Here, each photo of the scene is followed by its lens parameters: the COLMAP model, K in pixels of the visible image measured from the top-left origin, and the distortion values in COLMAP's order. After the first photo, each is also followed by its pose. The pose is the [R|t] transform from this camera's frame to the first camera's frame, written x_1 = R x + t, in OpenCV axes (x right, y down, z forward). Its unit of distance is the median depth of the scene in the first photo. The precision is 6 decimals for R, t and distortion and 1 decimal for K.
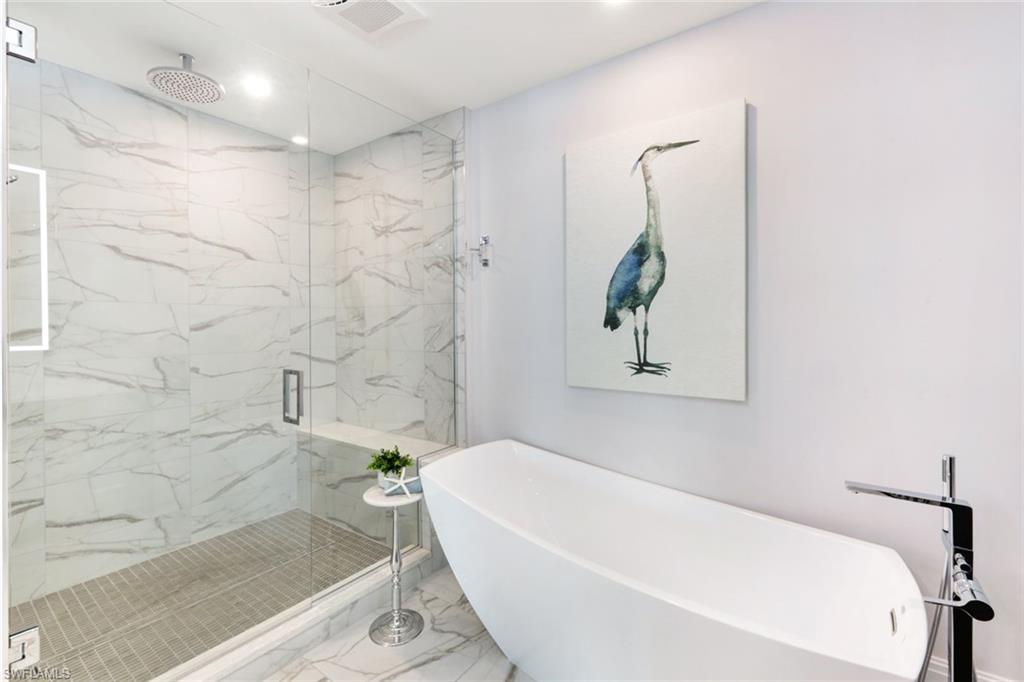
lens RADIAL K [[443.6, 0, 510.9], [0, 443.6, 331.8], [0, 0, 1]] dist [0.004127, 0.000535]
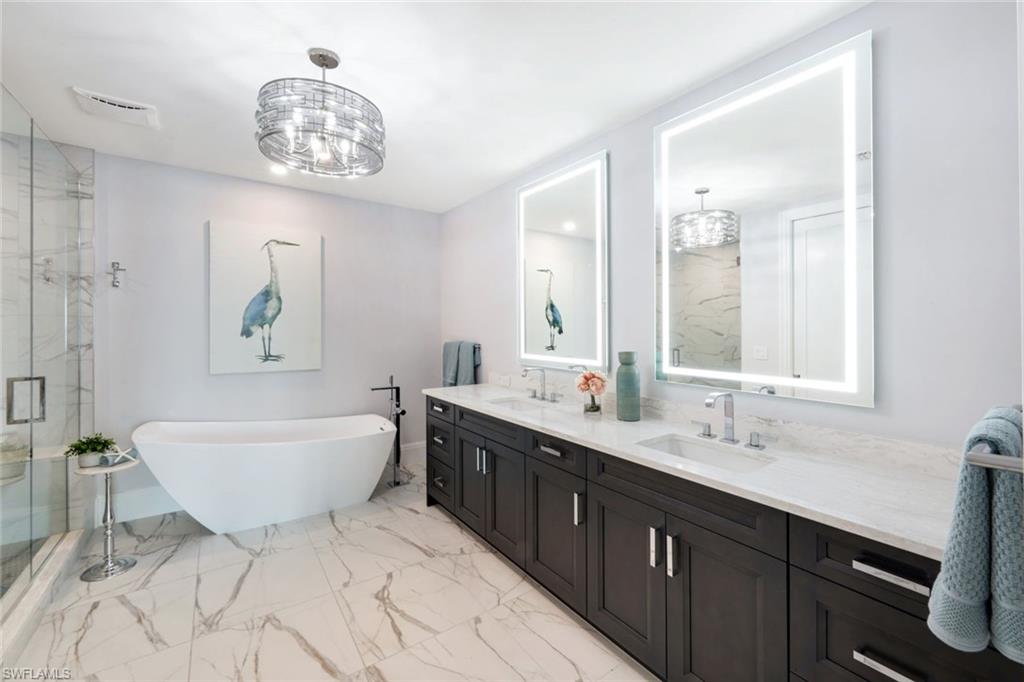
lens RADIAL K [[409.6, 0, 511.3], [0, 409.6, 332.6], [0, 0, 1]] dist [0.002487, 0.000291]
pose [[0.306558, -0.003973, 0.951844, -1.002203], [0.007773, 0.999968, 0.001671, -0.019566], [-0.951820, 0.006887, 0.306579, -0.474523]]
